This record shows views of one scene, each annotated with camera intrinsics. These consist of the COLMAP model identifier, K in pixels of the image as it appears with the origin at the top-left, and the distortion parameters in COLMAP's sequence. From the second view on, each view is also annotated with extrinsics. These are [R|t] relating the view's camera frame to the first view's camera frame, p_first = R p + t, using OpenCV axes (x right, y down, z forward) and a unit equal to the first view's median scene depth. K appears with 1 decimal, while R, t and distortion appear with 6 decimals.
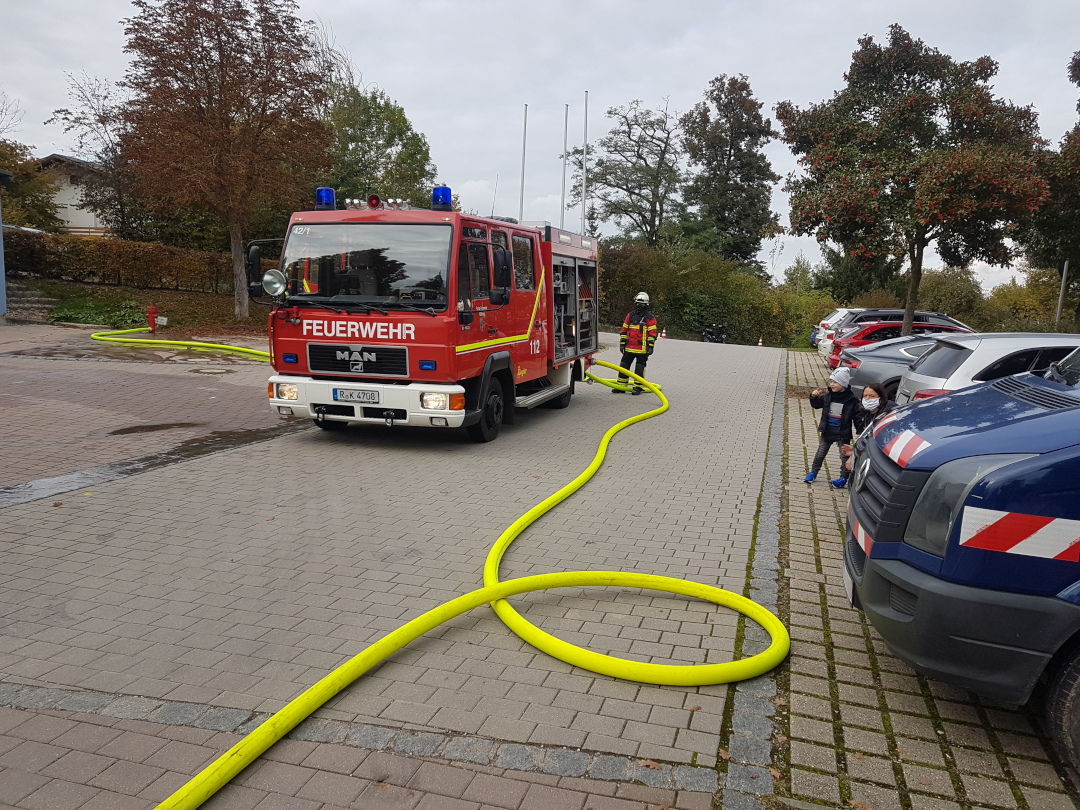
lens RADIAL K [[866.1, 0, 546.5], [0, 866.1, 439.7], [0, 0, 1]] dist [-0.007033, 0.005846]
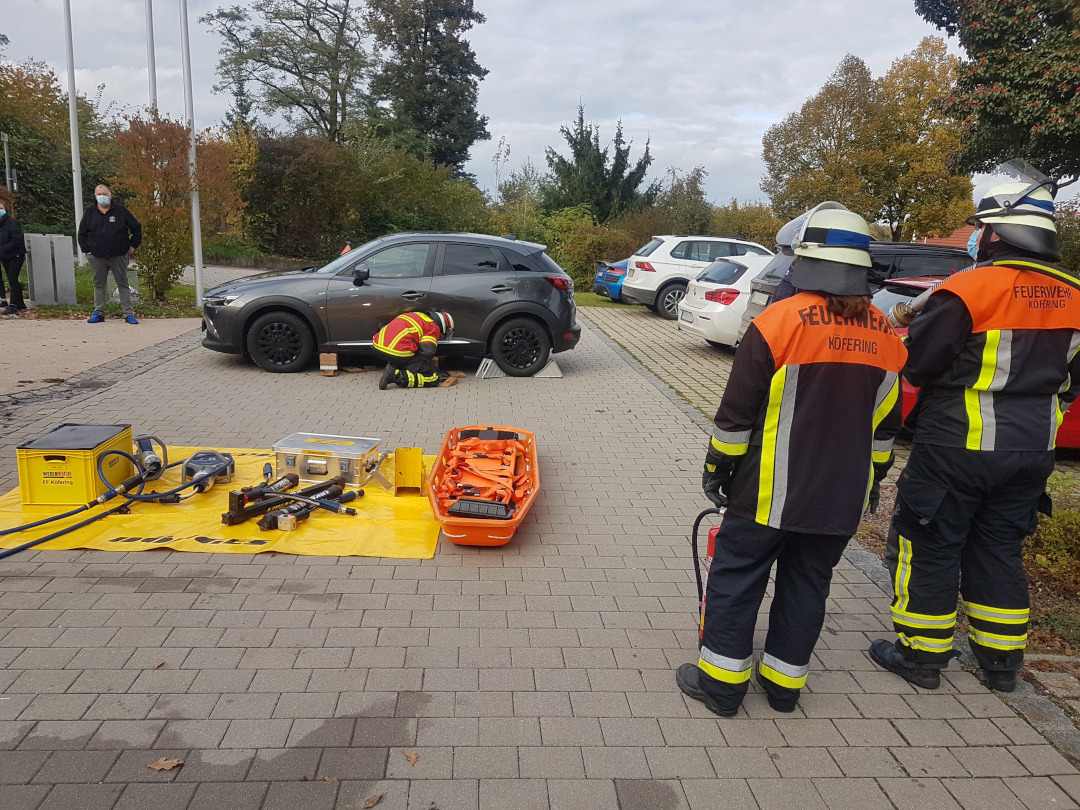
lens RADIAL K [[866.1, 0, 549.3], [0, 866.1, 432.5], [0, 0, 1]] dist [-0.007033, 0.005846]
pose [[0.938411, -0.070461, 0.338260, 0.022447], [0.043072, 0.995205, 0.087814, -0.030556], [-0.342826, -0.067836, 0.936947, 0.191576]]
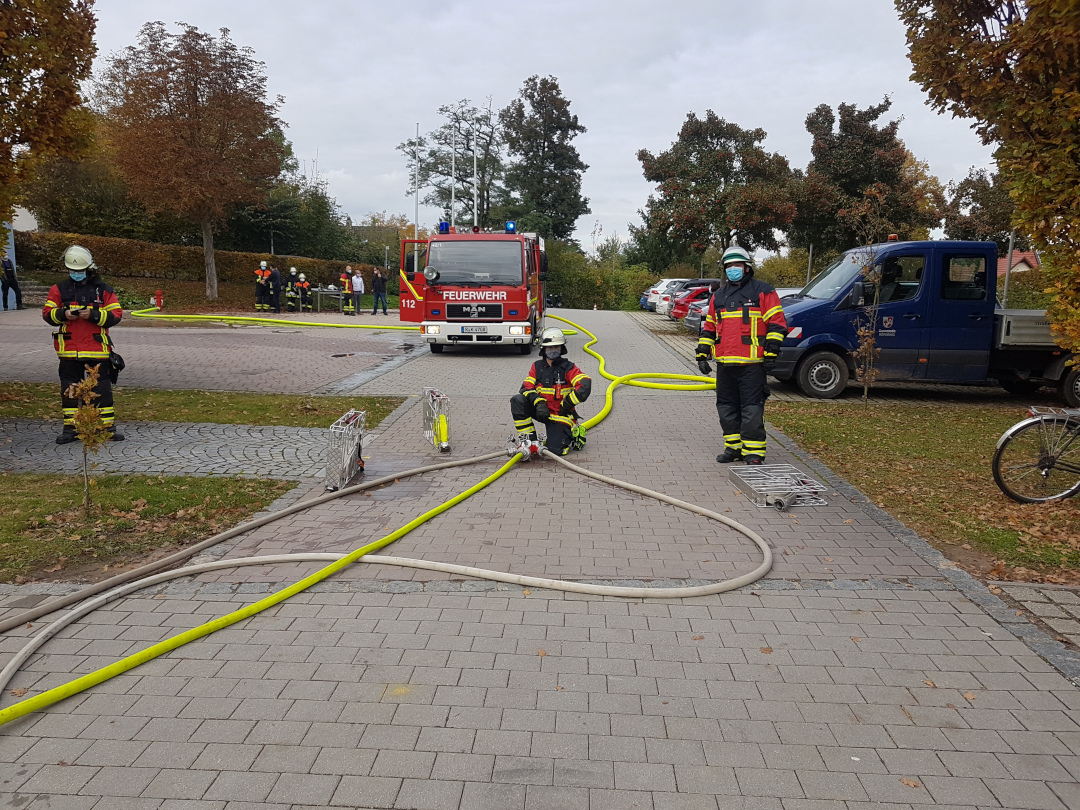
lens RADIAL K [[866.1, 0, 523.2], [0, 866.1, 434.6], [0, 0, 1]] dist [-0.007033, 0.005846]
pose [[0.978256, -0.059512, 0.198681, -0.069207], [0.055239, 0.998109, 0.026981, 0.018647], [-0.199911, -0.015420, 0.979693, -0.126009]]
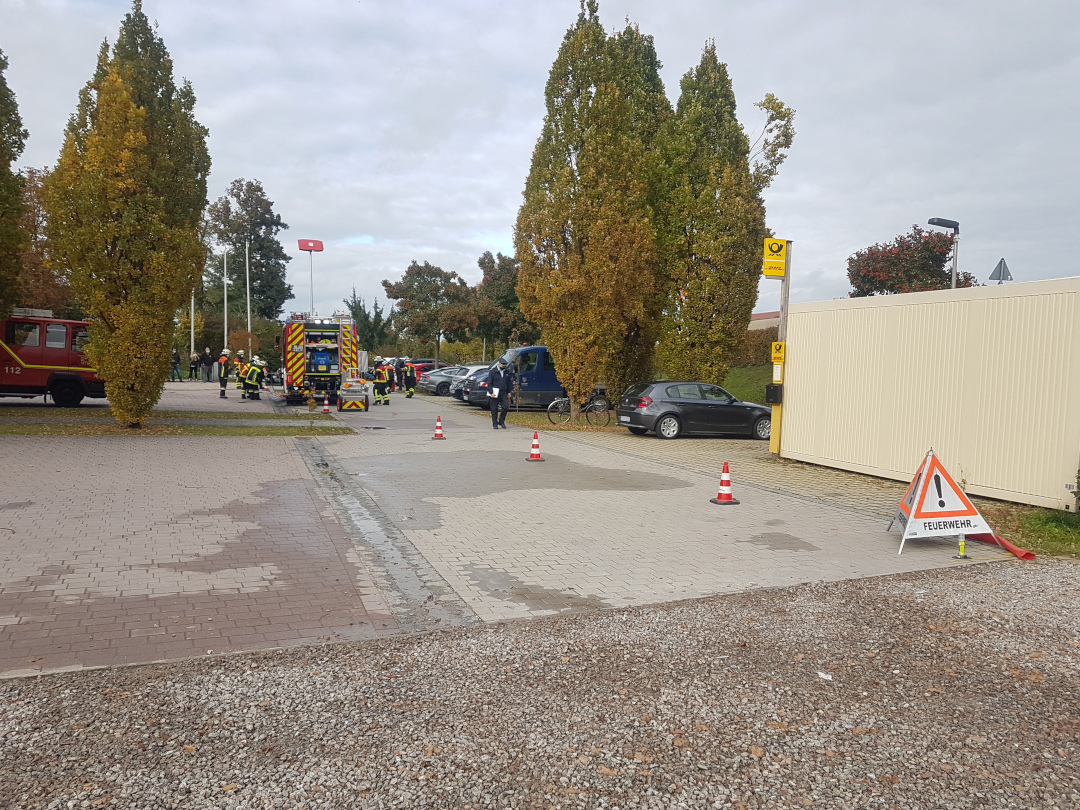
lens RADIAL K [[866.1, 0, 558.5], [0, 866.1, 459.4], [0, 0, 1]] dist [-0.007033, 0.005846]
pose [[0.815080, -0.085996, 0.572931, -0.198812], [0.102181, 0.994758, 0.003944, 0.044499], [-0.570267, 0.055328, 0.819594, -0.332133]]
